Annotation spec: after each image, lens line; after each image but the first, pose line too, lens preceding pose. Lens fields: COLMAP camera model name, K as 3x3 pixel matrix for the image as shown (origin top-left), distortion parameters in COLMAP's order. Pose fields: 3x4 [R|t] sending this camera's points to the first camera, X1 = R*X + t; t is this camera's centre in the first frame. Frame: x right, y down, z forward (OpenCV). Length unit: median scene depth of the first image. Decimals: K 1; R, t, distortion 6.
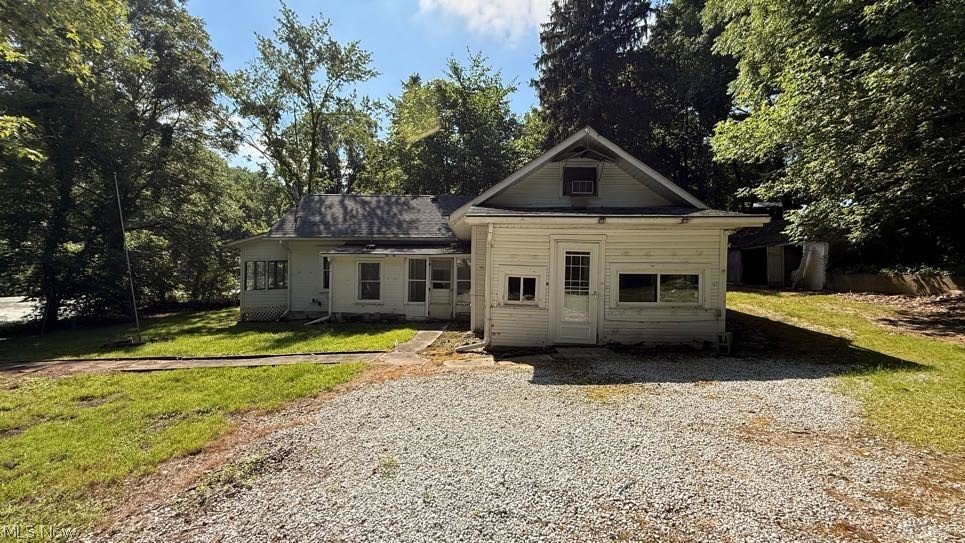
lens RADIAL K [[384.9, 0, 479.6], [0, 384.9, 268.6], [0, 0, 1]] dist [0.001284, 0.000151]
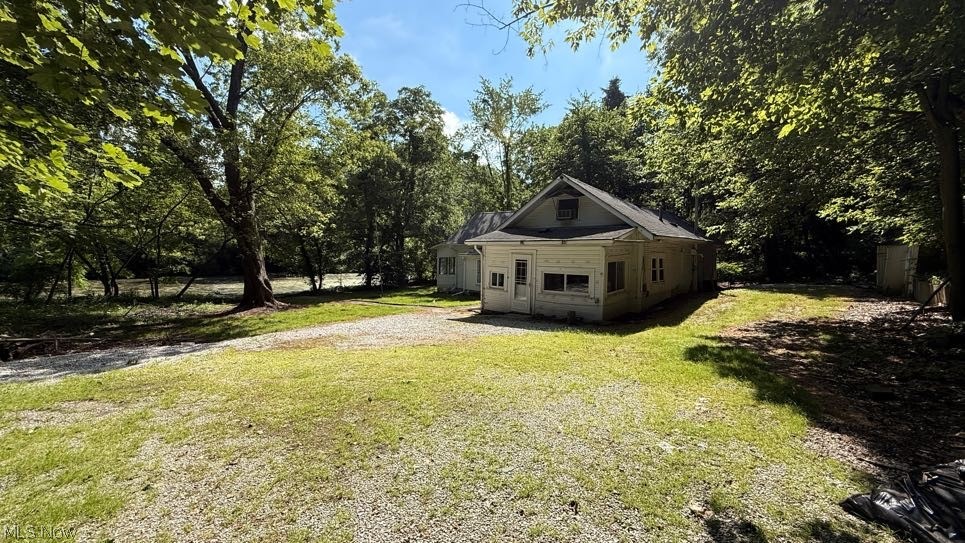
lens RADIAL K [[384.9, 0, 479.6], [0, 384.9, 268.6], [0, 0, 1]] dist [0.001284, 0.000151]
pose [[0.791745, 0.028311, -0.610195, 1.157871], [-0.008502, 0.999339, 0.035335, -0.062918], [0.610792, -0.022788, 0.791463, -0.487017]]
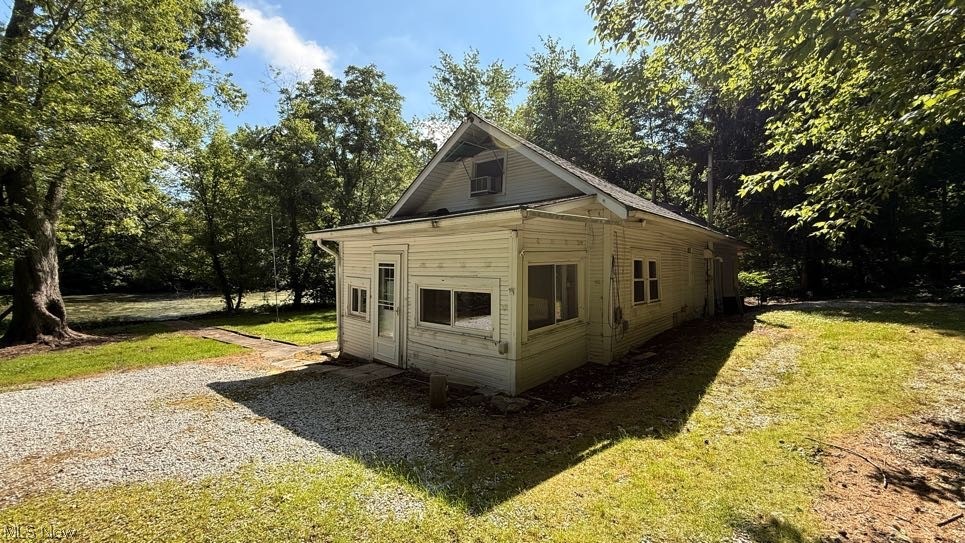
lens RADIAL K [[384.9, 0, 479.6], [0, 384.9, 268.6], [0, 0, 1]] dist [0.001284, 0.000151]
pose [[0.779758, 0.000161, -0.626081, 1.007310], [-0.000952, 0.999999, -0.000929, -0.030708], [0.626080, 0.001321, 0.779758, 0.410942]]
